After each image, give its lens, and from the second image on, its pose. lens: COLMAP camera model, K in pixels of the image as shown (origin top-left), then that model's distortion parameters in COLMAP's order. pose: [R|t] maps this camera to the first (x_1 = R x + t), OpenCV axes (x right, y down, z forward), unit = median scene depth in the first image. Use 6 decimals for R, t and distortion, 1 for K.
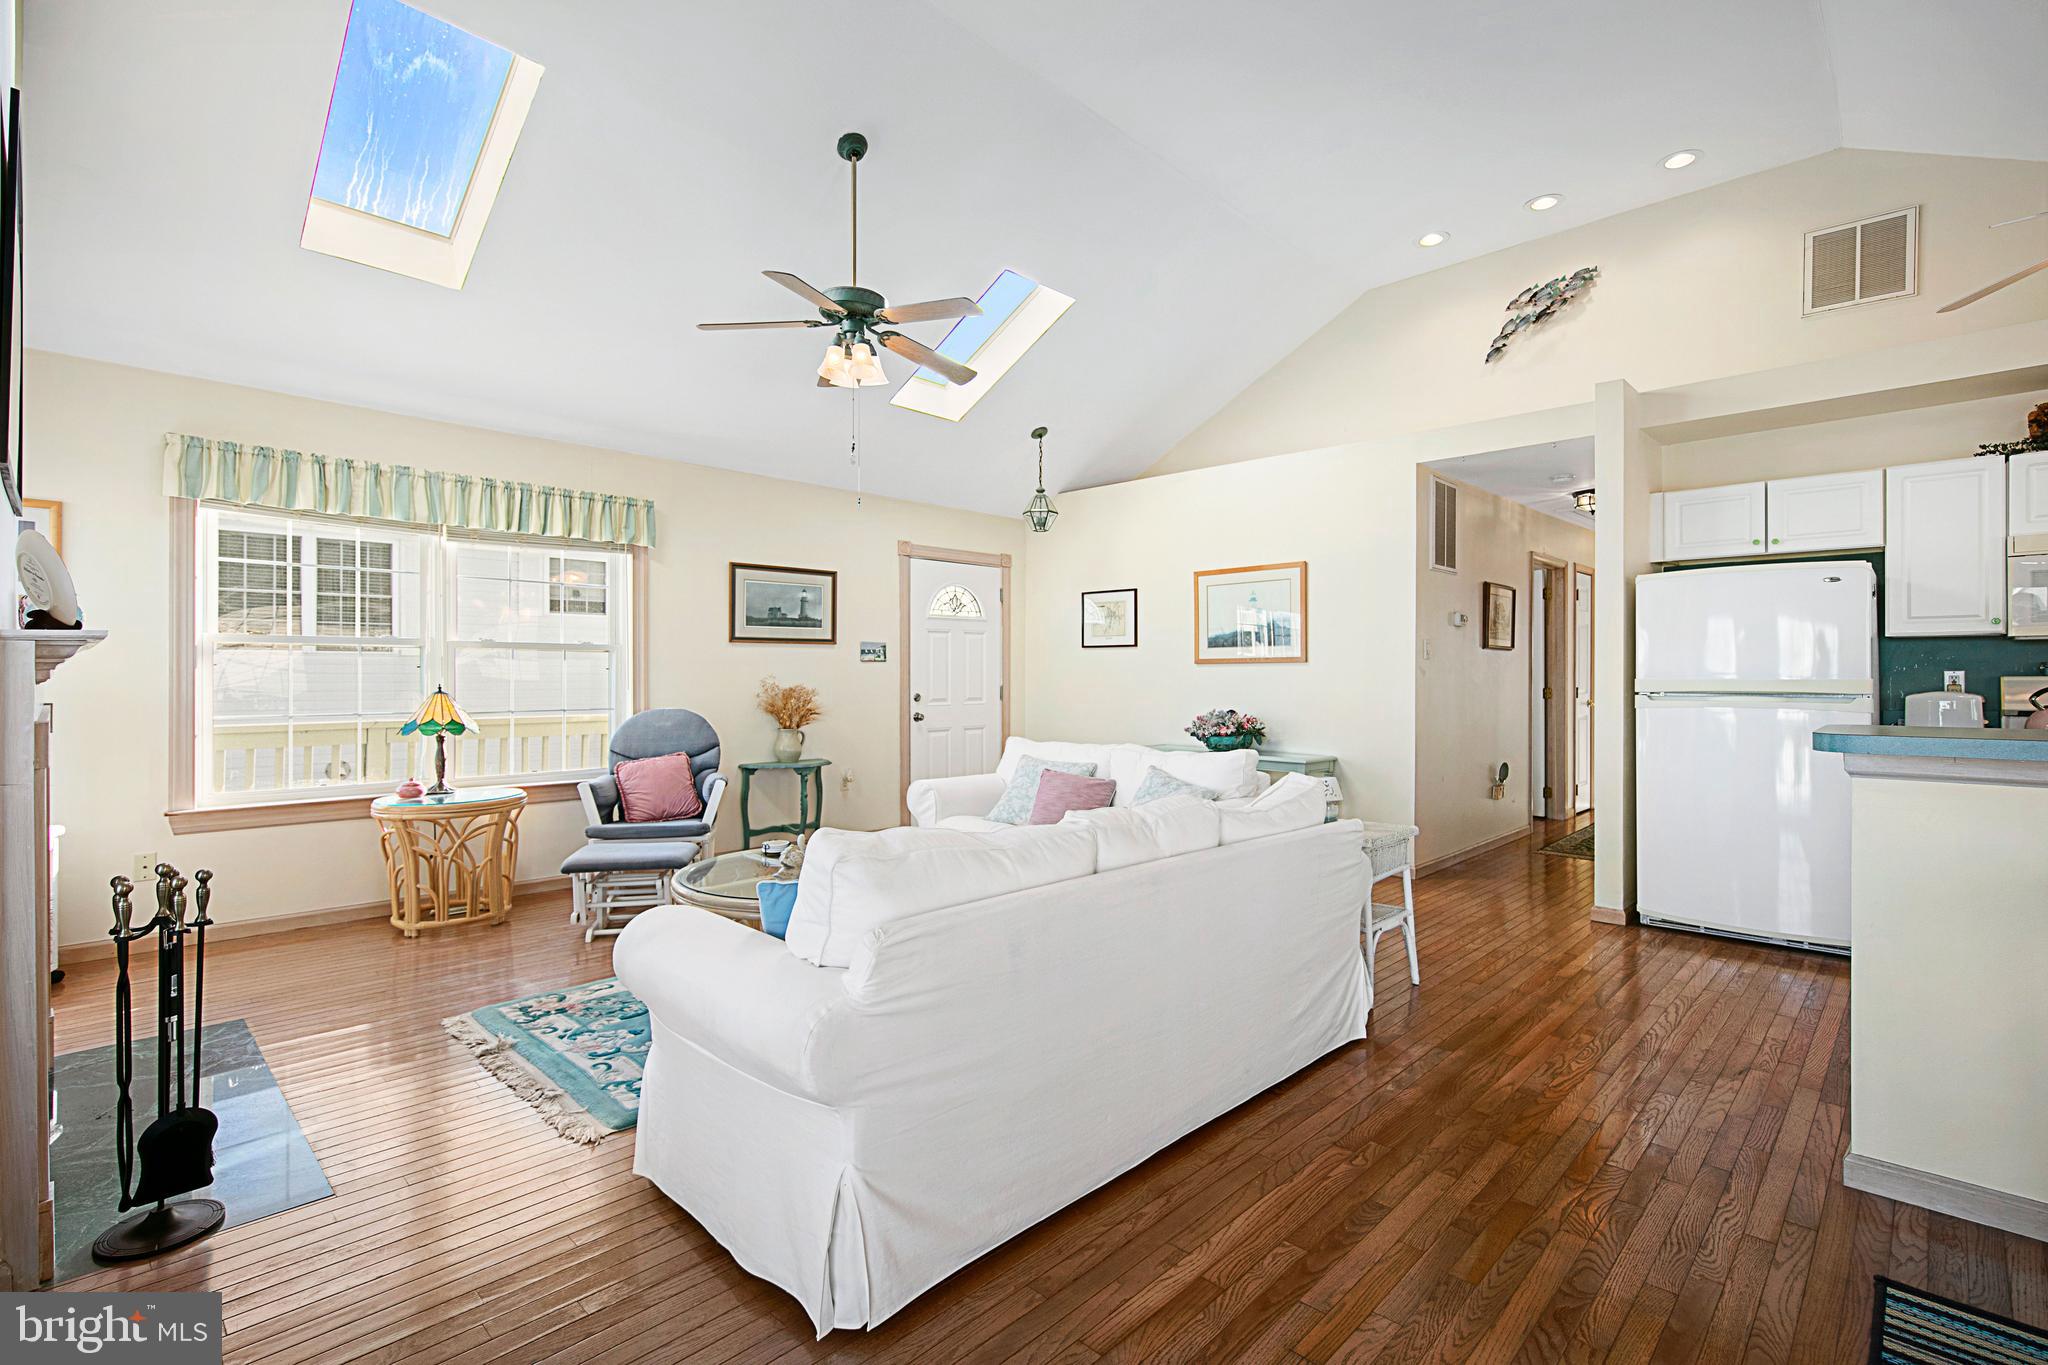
lens RADIAL K [[925.2, 0, 1033.1], [0, 925.2, 670.1], [0, 0, 1]] dist [0.010302, -0.001947]
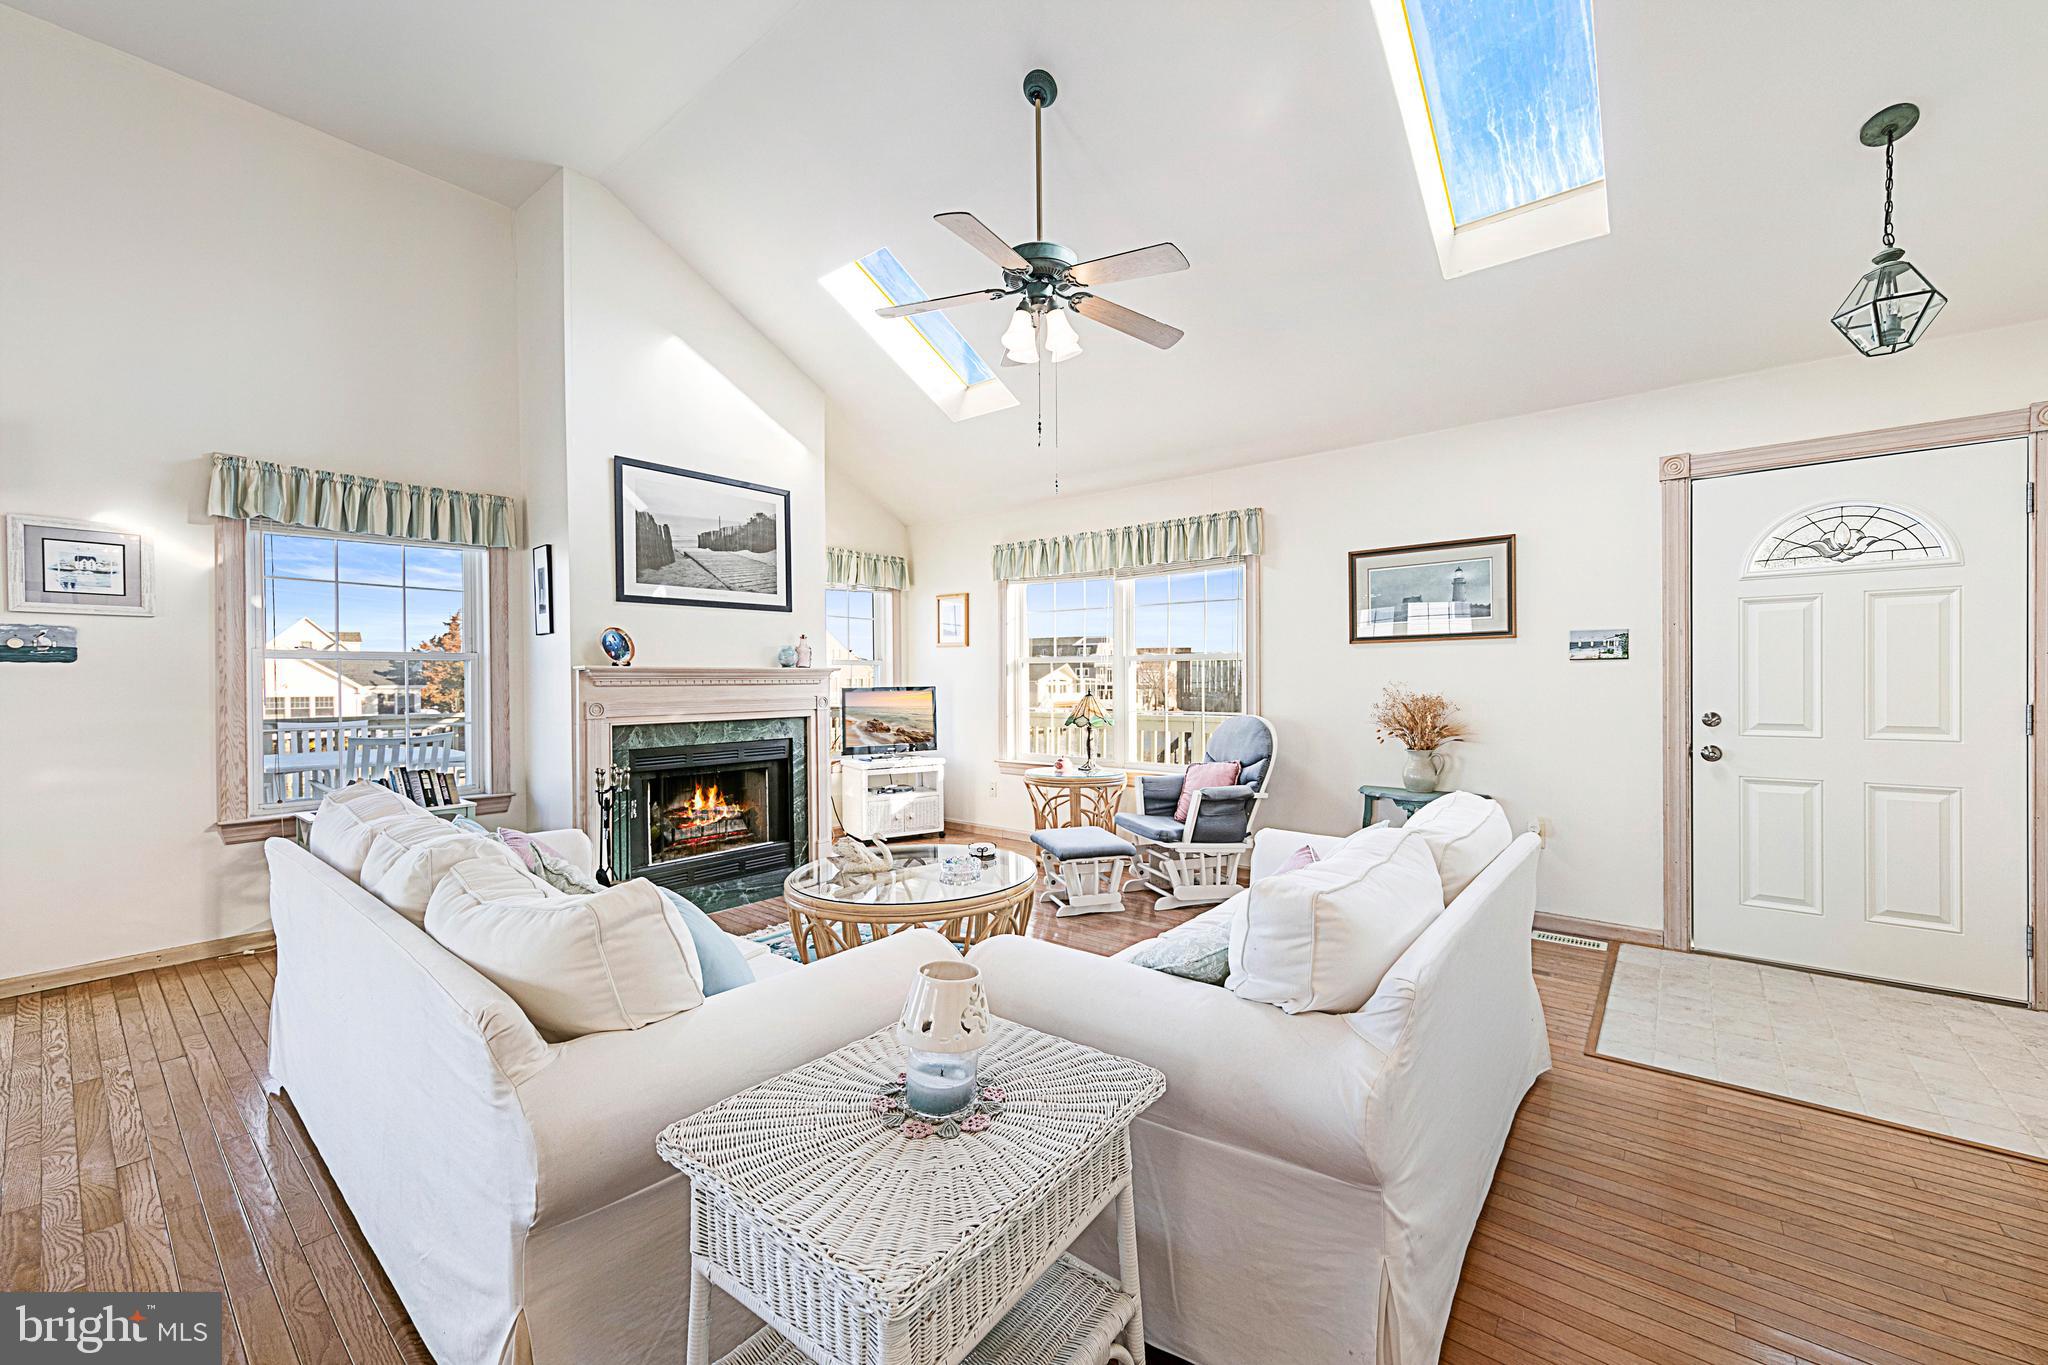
lens RADIAL K [[795.0, 0, 1034.6], [0, 795.0, 686.0], [0, 0, 1]] dist [0.007299, -0.000696]
pose [[0.086839, 0.003686, -0.996216, 0.499649], [0.007663, 0.999961, 0.004367, 0.005014], [0.996193, -0.008013, 0.086807, 0.809900]]
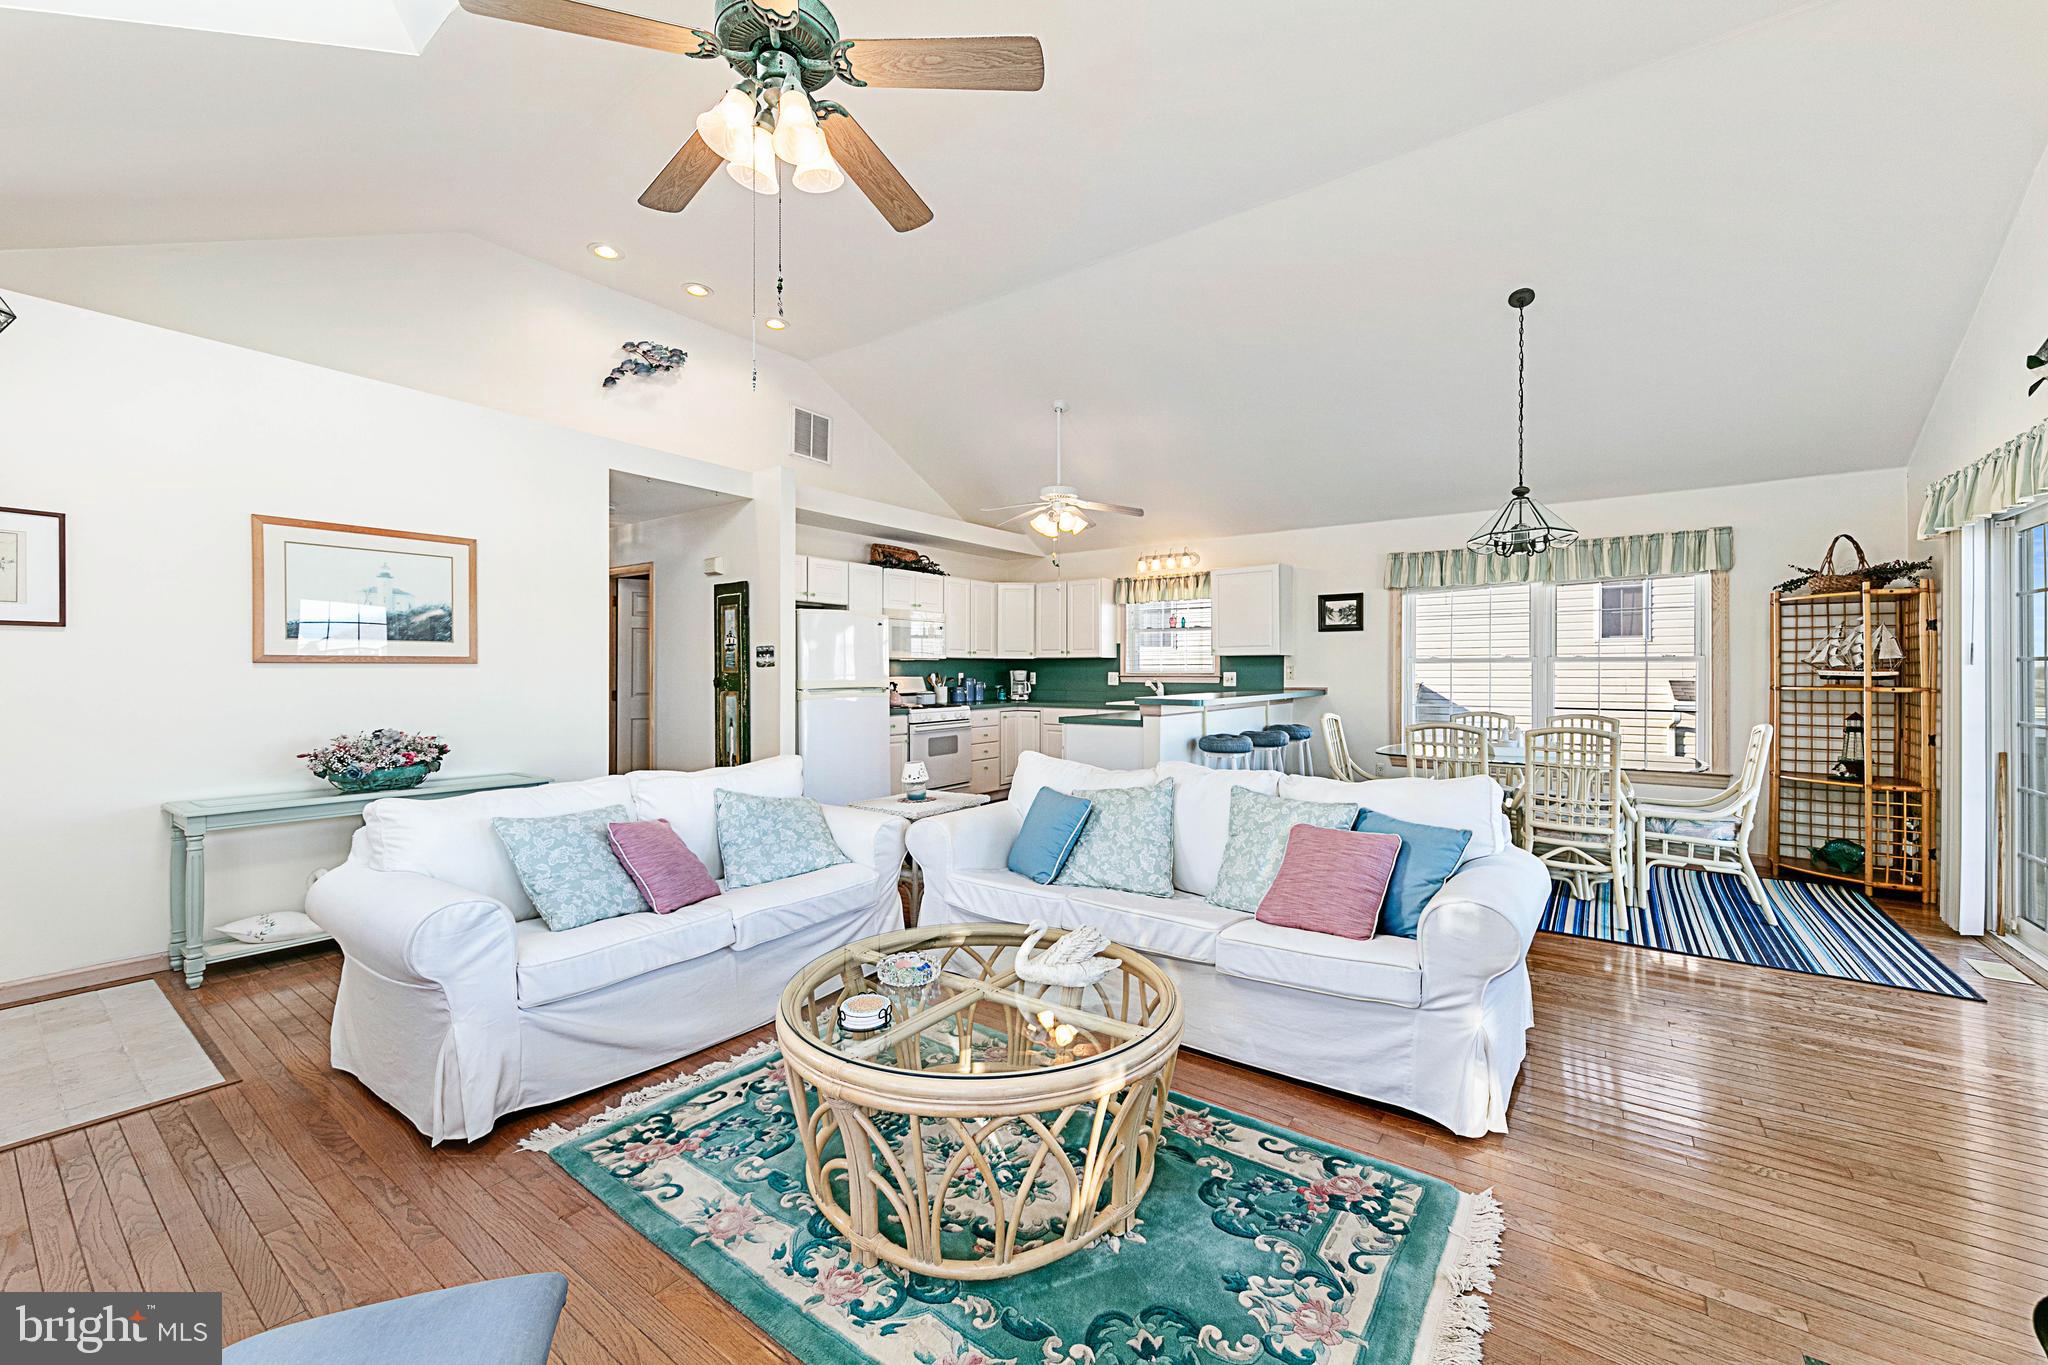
lens RADIAL K [[795.0, 0, 1018.0], [0, 795.0, 679.2], [0, 0, 1]] dist [0.007299, -0.000696]
pose [[-0.129063, -0.008079, 0.991604, -0.613037], [-0.004614, 0.999961, 0.007546, -0.002540], [-0.991626, -0.003601, -0.129095, 0.805559]]
